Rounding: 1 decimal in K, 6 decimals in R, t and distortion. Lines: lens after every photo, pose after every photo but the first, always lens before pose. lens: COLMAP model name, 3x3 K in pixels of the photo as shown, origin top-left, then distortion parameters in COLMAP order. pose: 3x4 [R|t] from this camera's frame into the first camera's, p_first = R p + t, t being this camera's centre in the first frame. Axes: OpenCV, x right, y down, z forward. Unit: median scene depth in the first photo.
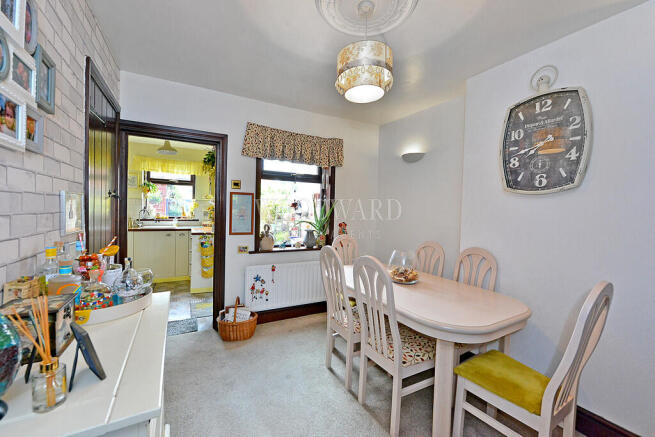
lens RADIAL K [[257.8, 0, 327.6], [0, 257.8, 216.7], [0, 0, 1]] dist [-0.010775, 0.000400]
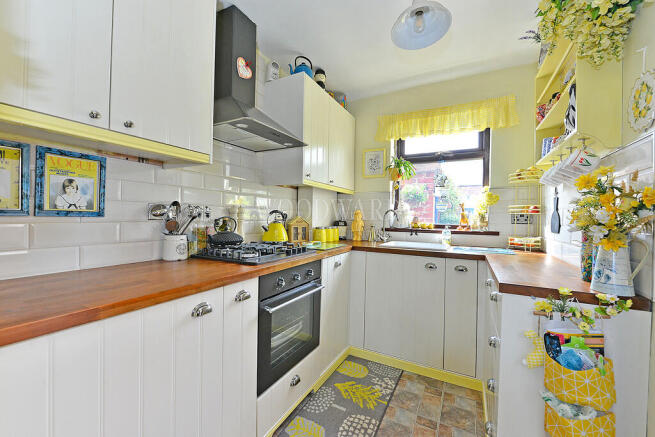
lens RADIAL K [[257.8, 0, 327.6], [0, 257.8, 216.7], [0, 0, 1]] dist [-0.010775, 0.000400]
pose [[0.553442, -0.019613, -0.832657, -0.324483], [-0.013989, 0.999363, -0.032837, 0.004502], [0.832771, 0.029821, 0.552815, 0.562513]]
